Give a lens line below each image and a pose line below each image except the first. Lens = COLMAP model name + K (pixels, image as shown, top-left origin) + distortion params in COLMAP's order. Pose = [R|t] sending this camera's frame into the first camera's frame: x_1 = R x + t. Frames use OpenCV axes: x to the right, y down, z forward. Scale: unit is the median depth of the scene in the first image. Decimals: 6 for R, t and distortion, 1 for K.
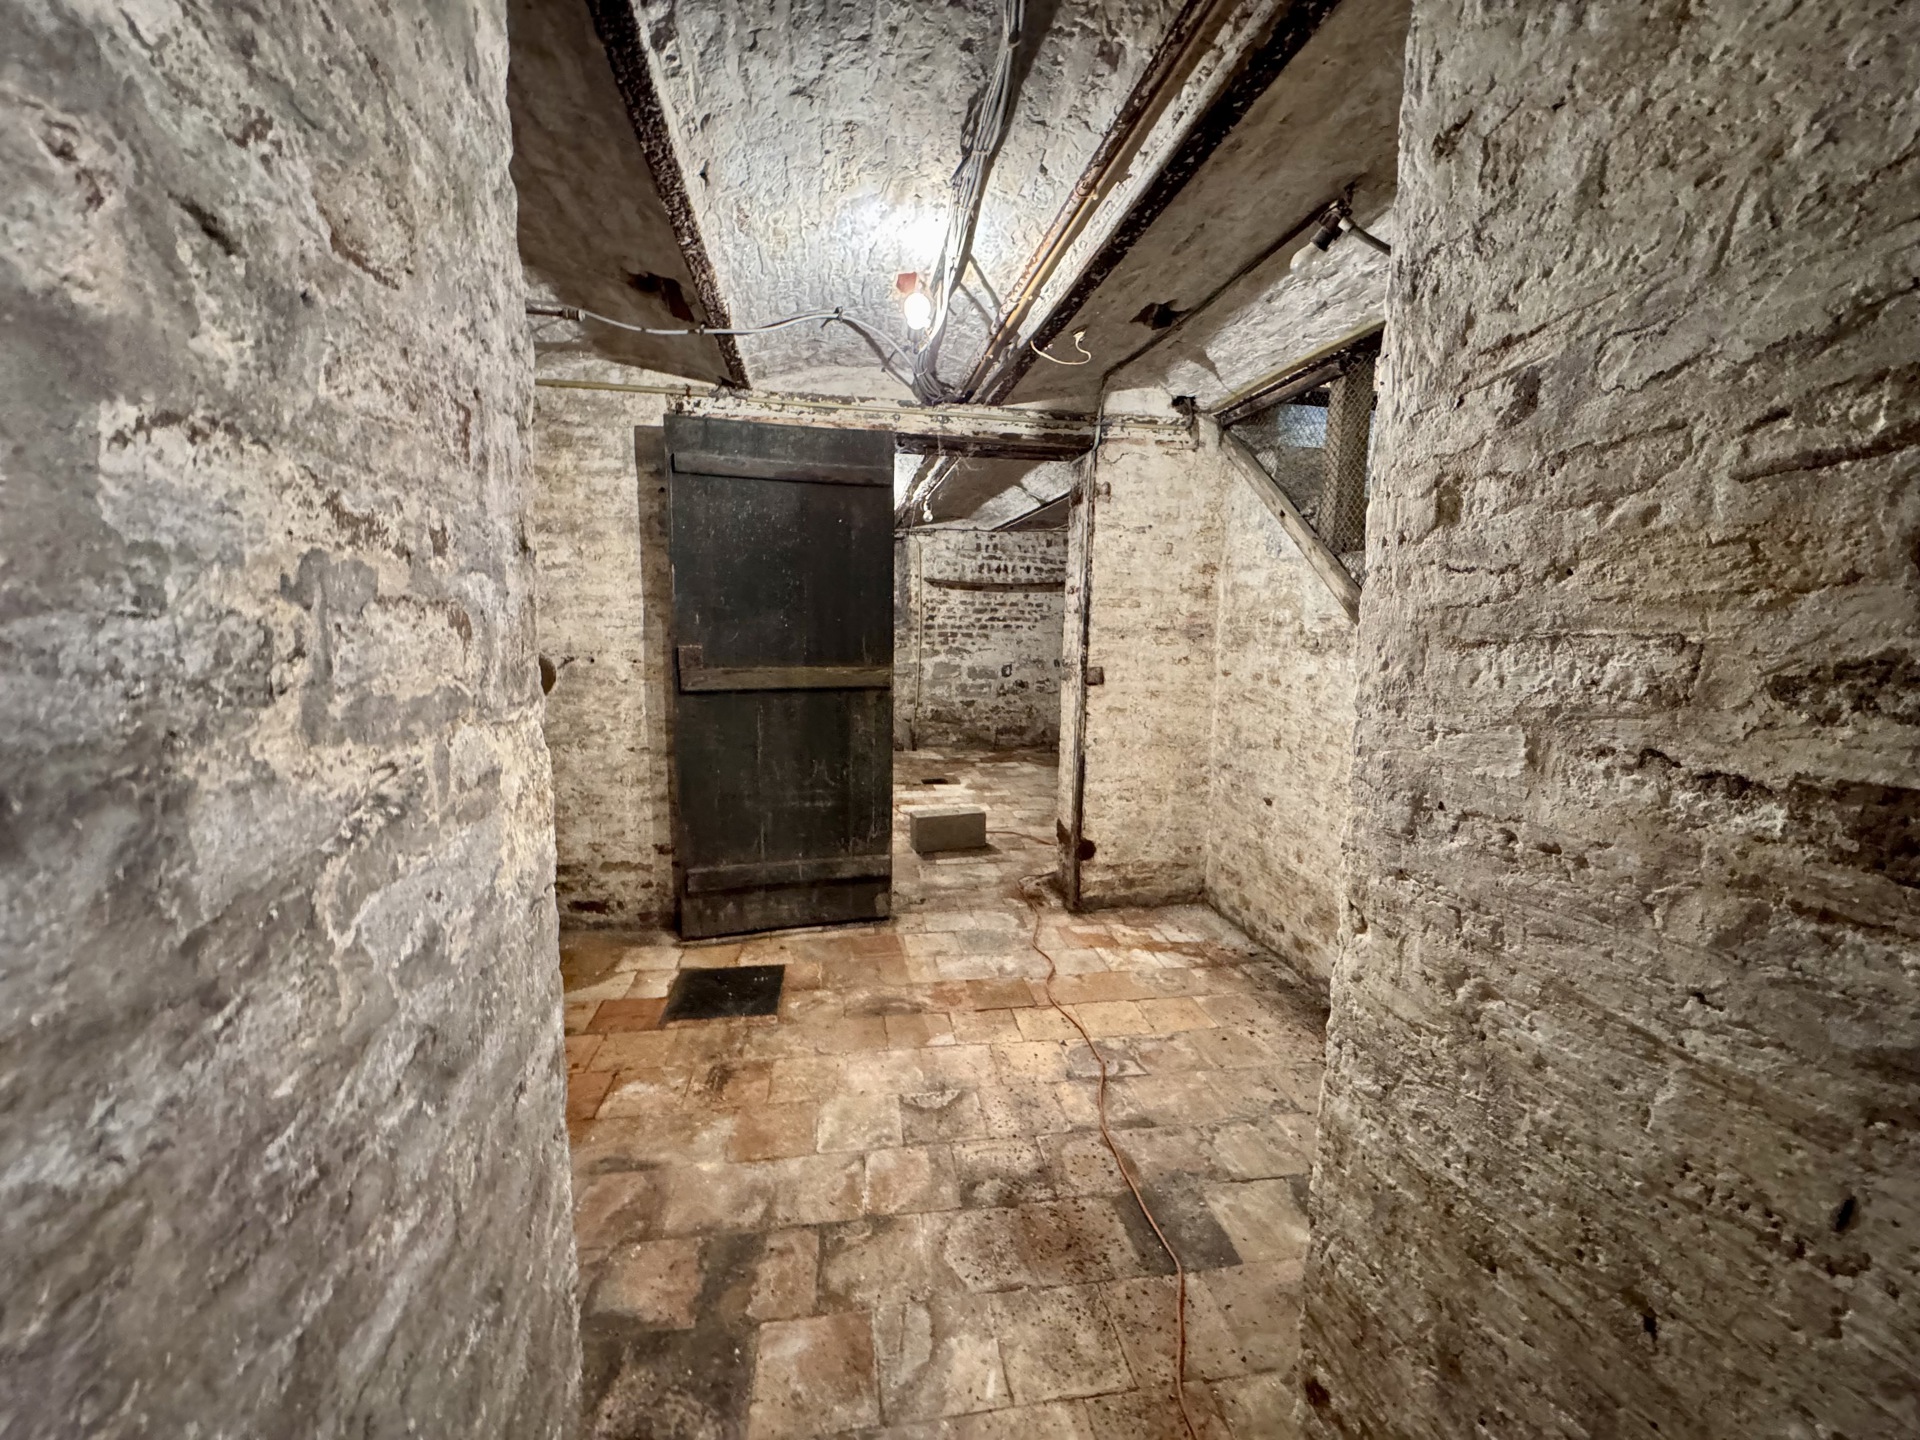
lens RADIAL K [[762.6, 0, 955.9], [0, 762.6, 715.9], [0, 0, 1]] dist [-0.003521, -0.000143]
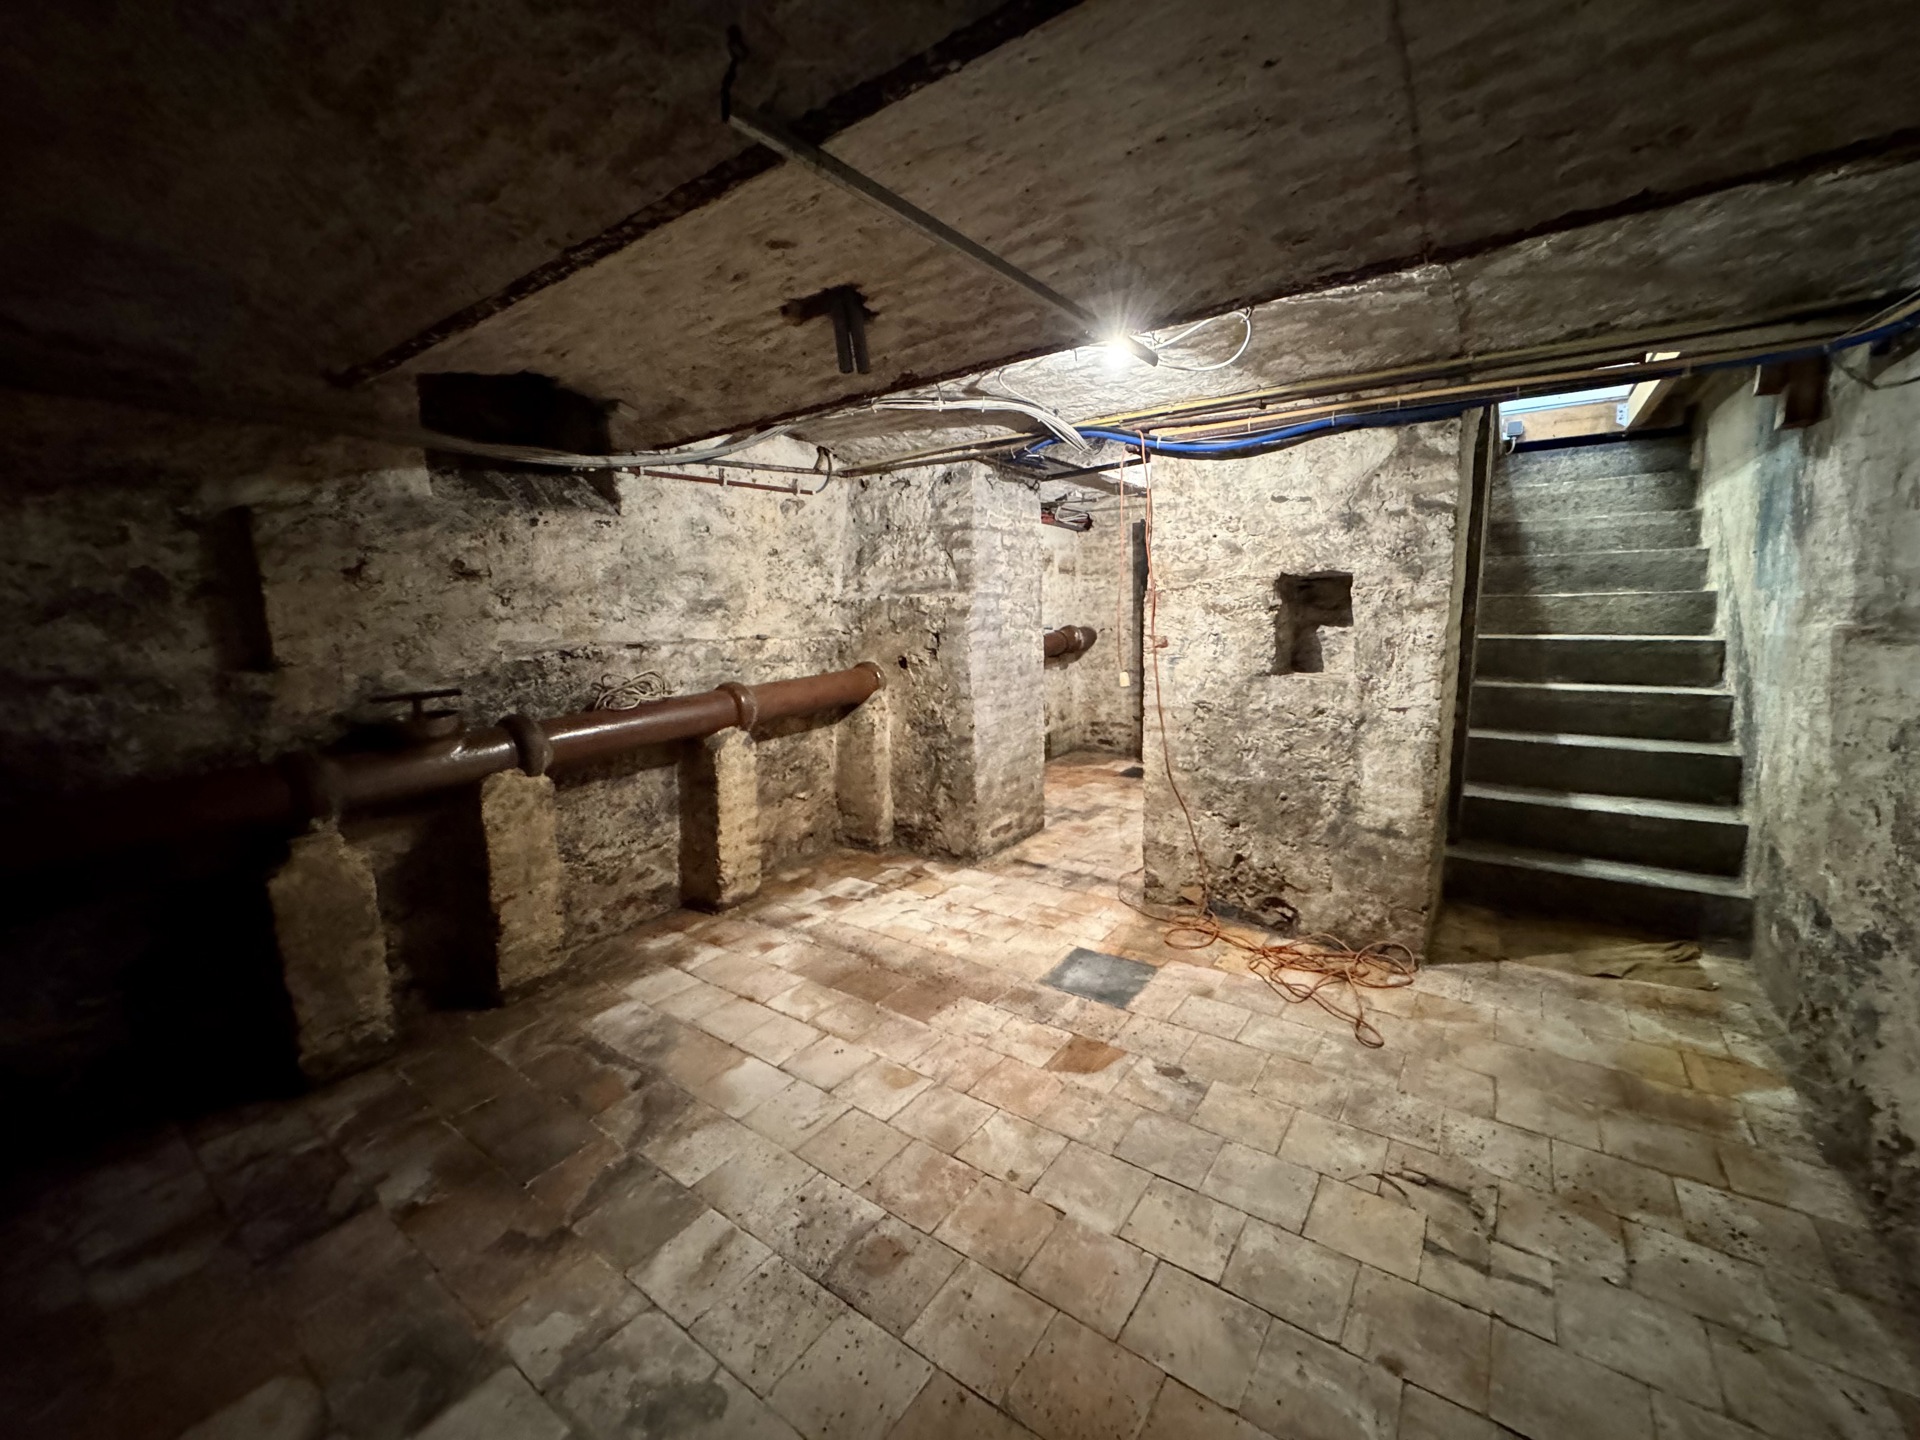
lens RADIAL K [[762.6, 0, 955.0], [0, 762.6, 719.5], [0, 0, 1]] dist [-0.003521, -0.000143]
pose [[0.706024, 0.066809, -0.705029, 0.772270], [-0.051909, 0.997744, 0.042564, 0.114863], [0.706283, 0.006547, 0.707900, -0.881660]]
